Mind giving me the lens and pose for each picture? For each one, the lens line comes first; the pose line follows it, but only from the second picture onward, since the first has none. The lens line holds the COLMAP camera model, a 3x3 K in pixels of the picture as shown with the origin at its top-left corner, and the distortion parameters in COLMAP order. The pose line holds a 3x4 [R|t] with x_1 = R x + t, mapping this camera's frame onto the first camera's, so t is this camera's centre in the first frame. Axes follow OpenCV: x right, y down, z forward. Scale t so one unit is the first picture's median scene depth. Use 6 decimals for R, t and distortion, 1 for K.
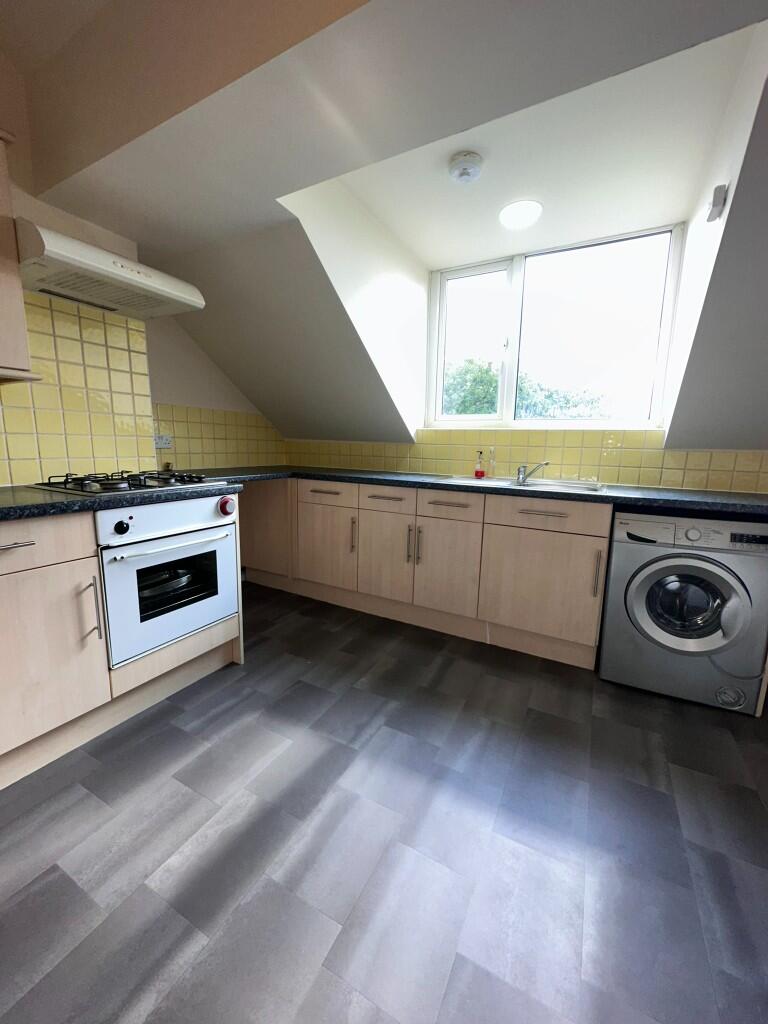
lens RADIAL K [[405.4, 0, 384.2], [0, 405.4, 510.6], [0, 0, 1]] dist [-0.007024, 0.000540]
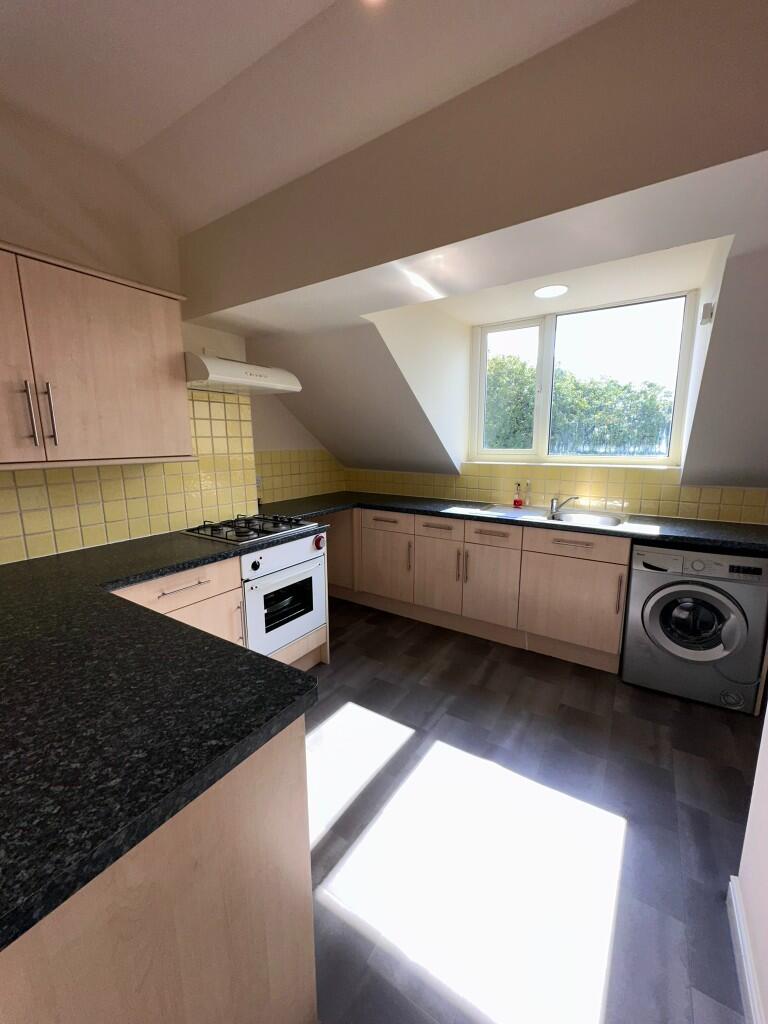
lens RADIAL K [[405.4, 0, 383.9], [0, 405.4, 510.8], [0, 0, 1]] dist [-0.007024, 0.000540]
pose [[0.996453, -0.012182, -0.083266, -0.074777], [0.012732, 0.999900, 0.006080, -0.119755], [0.083184, -0.007119, 0.996509, -0.281236]]
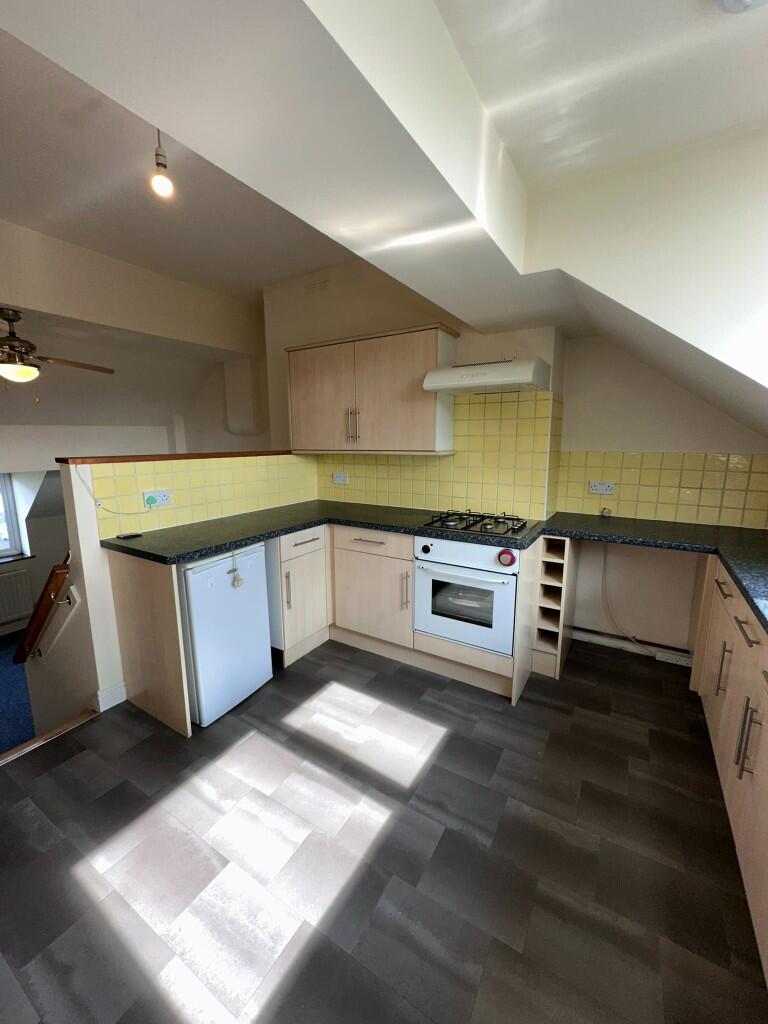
lens RADIAL K [[405.4, 0, 386.1], [0, 405.4, 510.2], [0, 0, 1]] dist [-0.007024, 0.000540]
pose [[-0.048960, 0.145446, -0.988154, 0.727375], [-0.162199, 0.975050, 0.151554, -0.259365], [0.985543, 0.167697, -0.024148, 0.694027]]
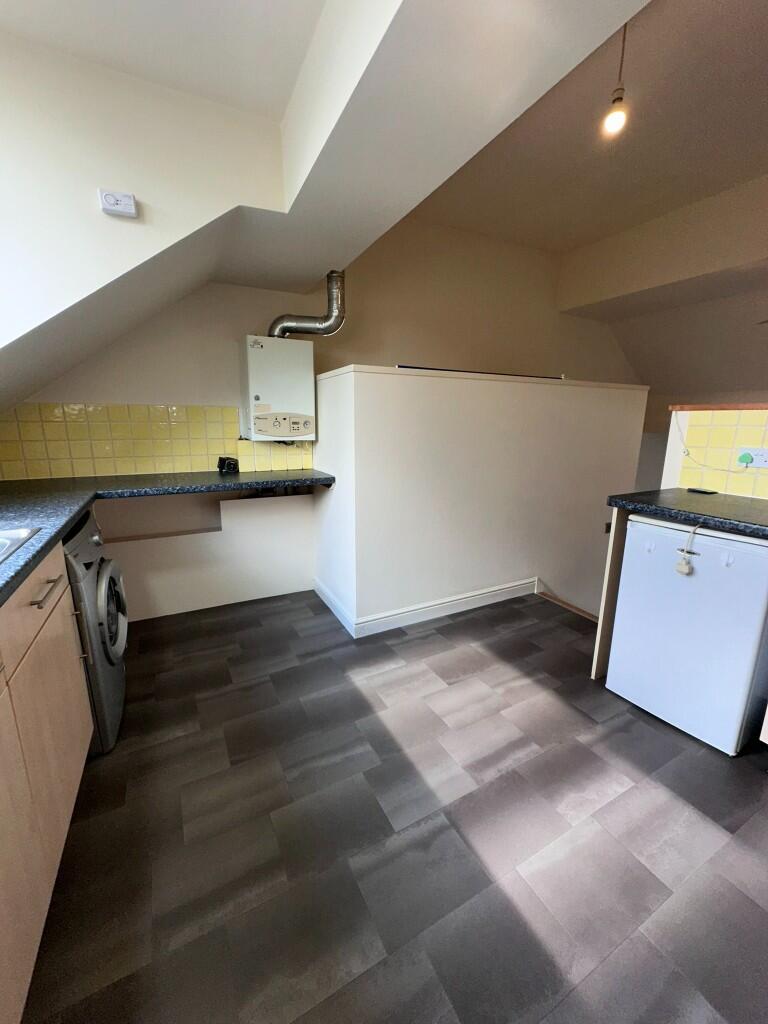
lens RADIAL K [[405.4, 0, 380.9], [0, 405.4, 507.1], [0, 0, 1]] dist [-0.007024, 0.000540]
pose [[-0.826430, -0.140629, 0.545194, -0.280661], [0.069407, 0.935475, 0.346509, -0.282580], [-0.558745, 0.324206, -0.763345, 1.265588]]
